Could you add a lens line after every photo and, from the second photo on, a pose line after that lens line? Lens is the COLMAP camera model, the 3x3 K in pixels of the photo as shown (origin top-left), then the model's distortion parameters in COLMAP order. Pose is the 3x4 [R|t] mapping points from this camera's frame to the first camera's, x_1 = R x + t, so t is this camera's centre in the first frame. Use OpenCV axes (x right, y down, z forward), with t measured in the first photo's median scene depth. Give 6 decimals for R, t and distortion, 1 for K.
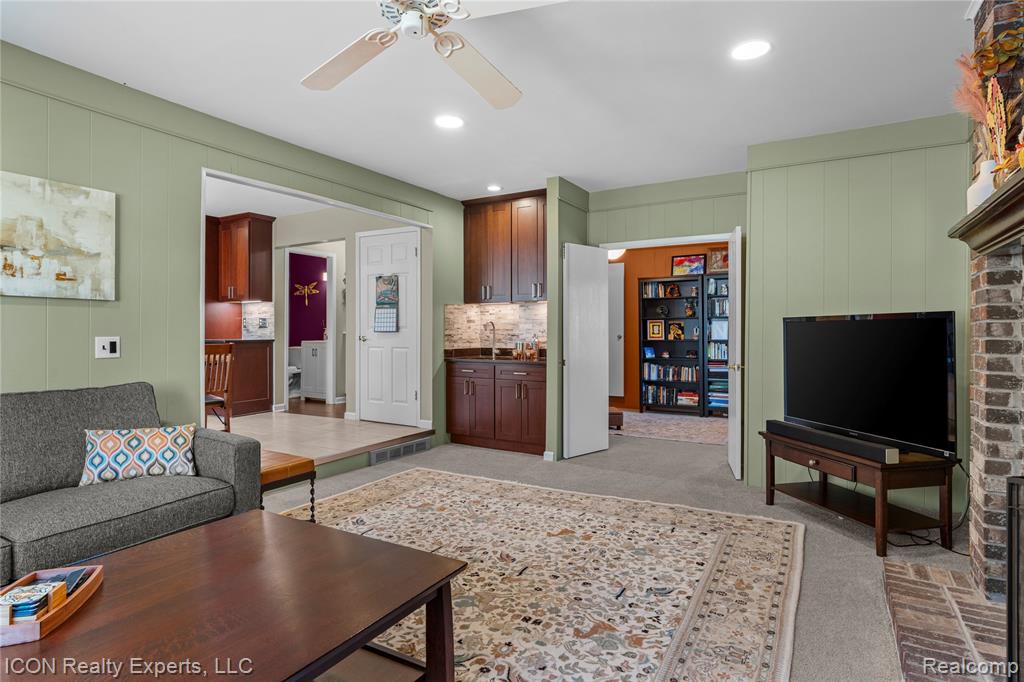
lens RADIAL K [[558.4, 0, 513.0], [0, 558.4, 333.9], [0, 0, 1]] dist [-0.002273, -0.000810]
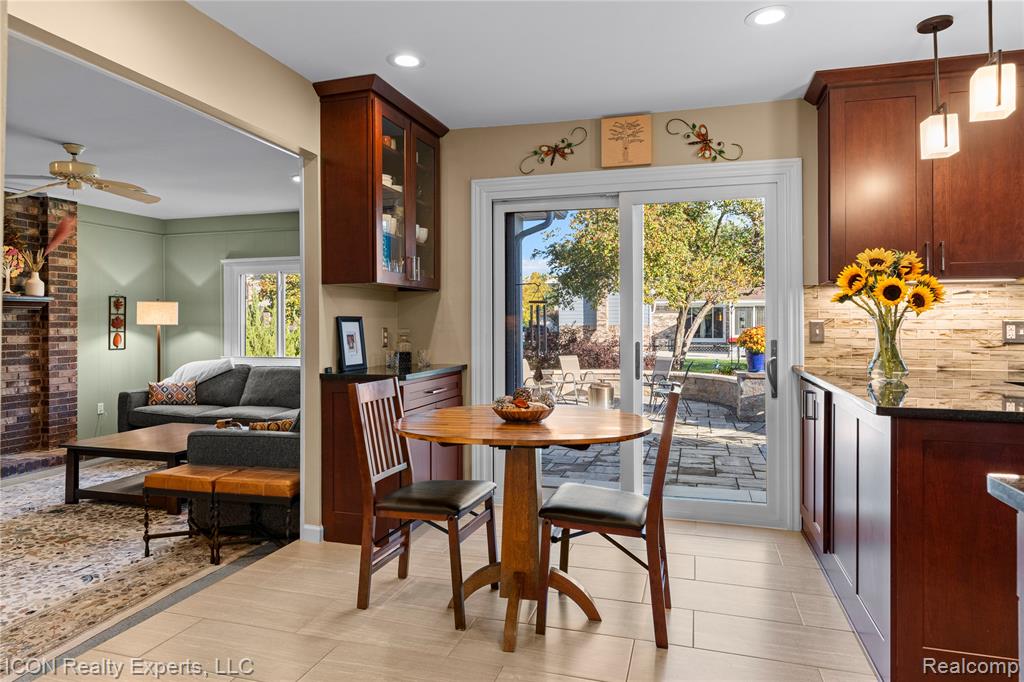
lens RADIAL K [[621.1, 0, 518.6], [0, 621.1, 320.8], [0, 0, 1]] dist [-0.001507, -0.001314]
pose [[-0.966645, -0.001504, -0.256116, -0.728512], [-0.001075, 0.999998, -0.001813, -0.057807], [0.256118, -0.001477, -0.966644, 2.280294]]
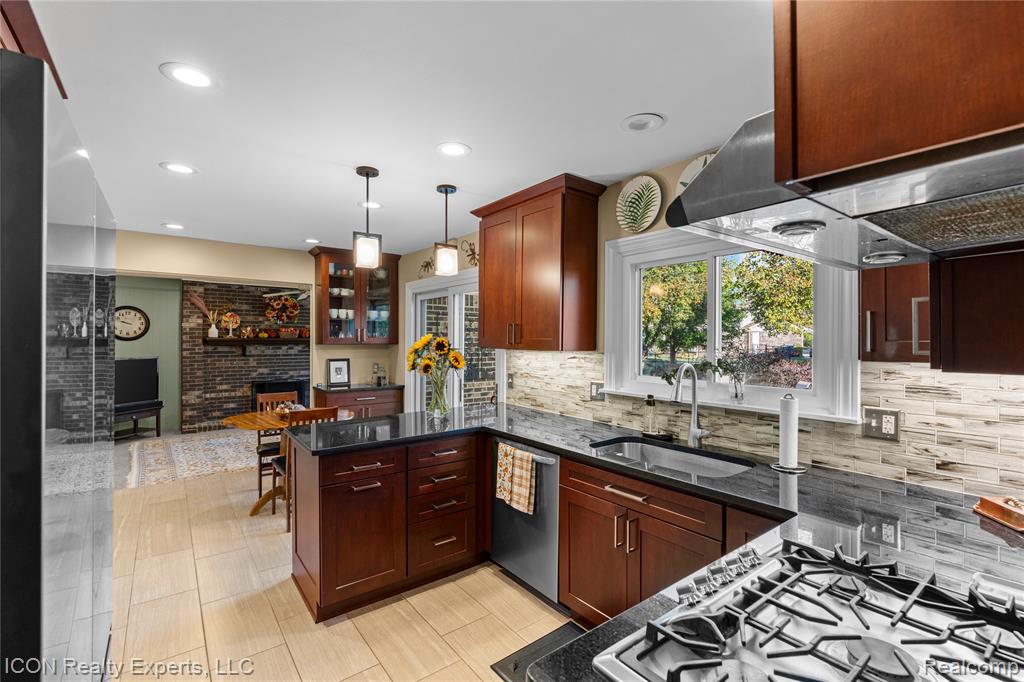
lens RADIAL K [[459.9, 0, 513.4], [0, 459.9, 338.1], [0, 0, 1]] dist [-0.001267, 0.000332]
pose [[-0.929470, -0.006416, 0.368842, -1.954705], [-0.005158, 0.999977, 0.004397, -0.154148], [-0.368862, 0.002184, -0.929482, 2.456371]]
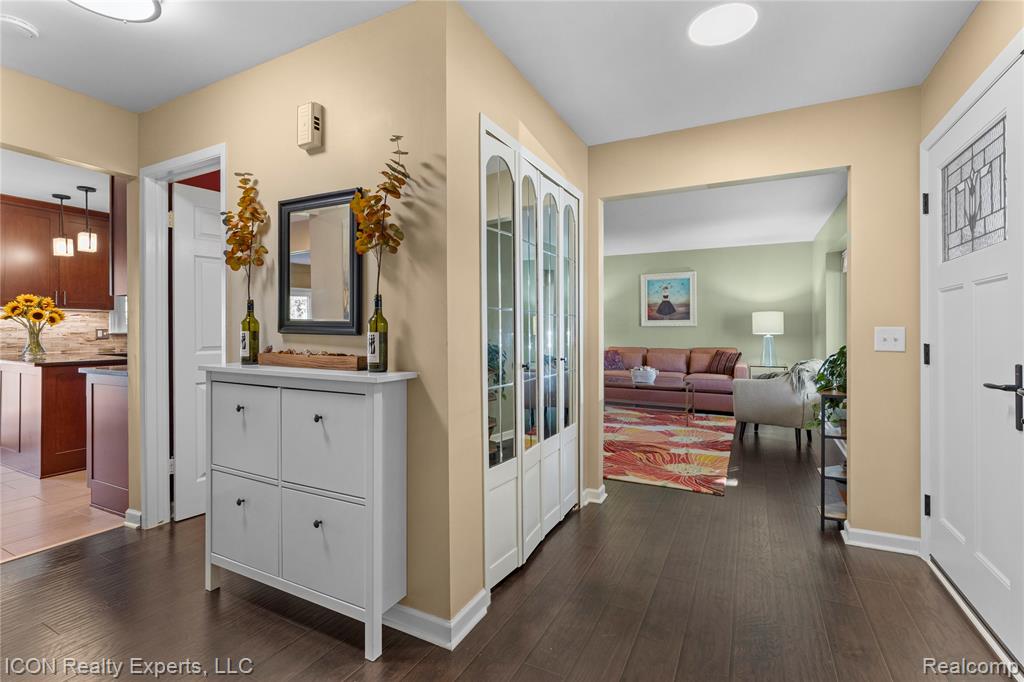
lens RADIAL K [[459.9, 0, 511.8], [0, 459.9, 326.1], [0, 0, 1]] dist [-0.001267, 0.000332]
pose [[0.064048, -0.004974, -0.997934, -0.027050], [-0.001241, 0.999986, -0.005064, -0.062766], [0.997946, 0.001563, 0.064041, 2.874705]]
